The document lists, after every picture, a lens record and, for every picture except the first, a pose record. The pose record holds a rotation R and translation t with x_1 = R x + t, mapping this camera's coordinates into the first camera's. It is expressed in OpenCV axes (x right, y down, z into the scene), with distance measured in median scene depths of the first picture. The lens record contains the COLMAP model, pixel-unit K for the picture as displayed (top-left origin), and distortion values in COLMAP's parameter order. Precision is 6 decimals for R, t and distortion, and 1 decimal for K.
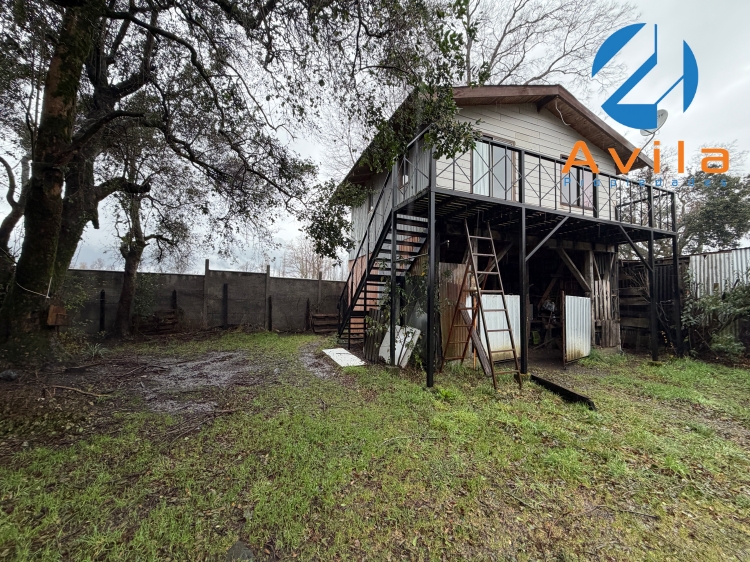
lens RADIAL K [[297.5, 0, 373.4], [0, 297.5, 283.0], [0, 0, 1]] dist [0.000444, -0.000106]
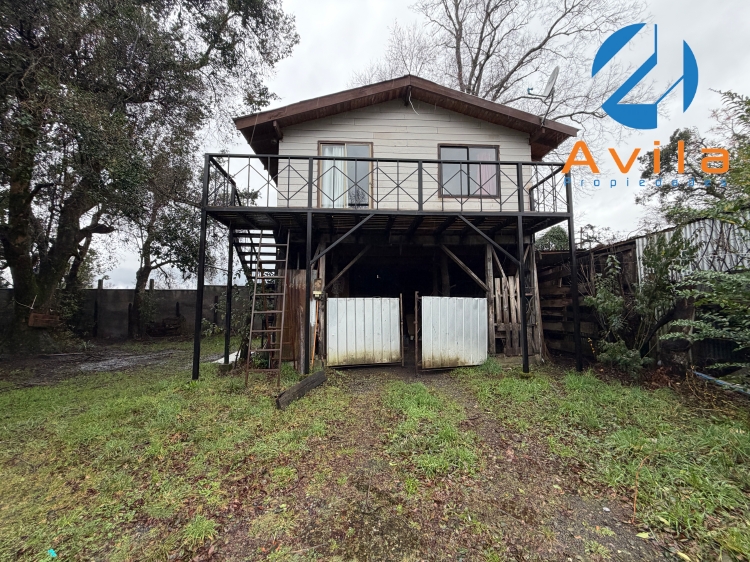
lens RADIAL K [[297.5, 0, 373.4], [0, 297.5, 283.0], [0, 0, 1]] dist [0.000444, -0.000106]
pose [[0.945807, -0.046529, -0.321380, 0.685656], [0.036567, 0.998647, -0.036966, 0.024794], [0.322665, 0.023211, 0.946229, 0.068395]]
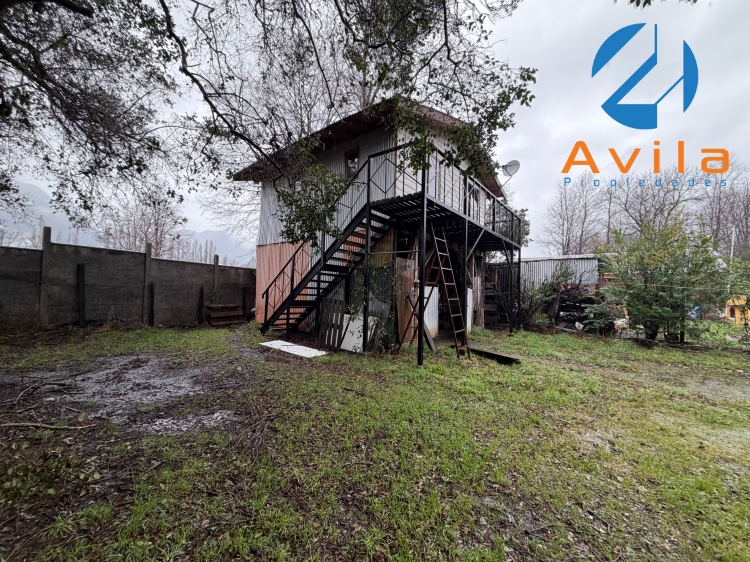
lens RADIAL K [[297.5, 0, 373.4], [0, 297.5, 283.0], [0, 0, 1]] dist [0.000444, -0.000106]
pose [[0.876590, 0.021519, 0.480757, -0.298016], [-0.040010, 0.998800, 0.028245, -0.000069], [-0.479572, -0.043994, 0.876399, 0.039616]]
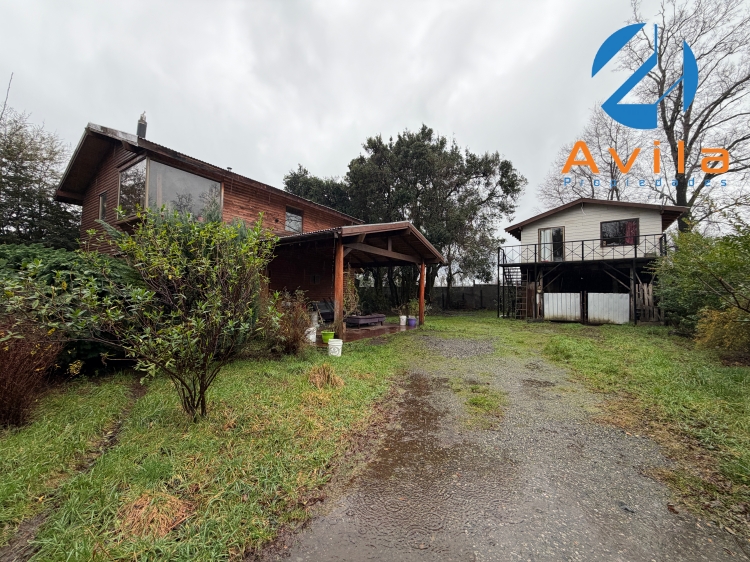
lens RADIAL K [[297.5, 0, 373.4], [0, 297.5, 283.0], [0, 0, 1]] dist [0.000444, -0.000106]
pose [[0.515209, -0.044946, -0.855885, 1.470557], [0.045242, 0.998658, -0.025210, -0.040508], [0.855870, -0.025734, 0.516551, -1.291986]]
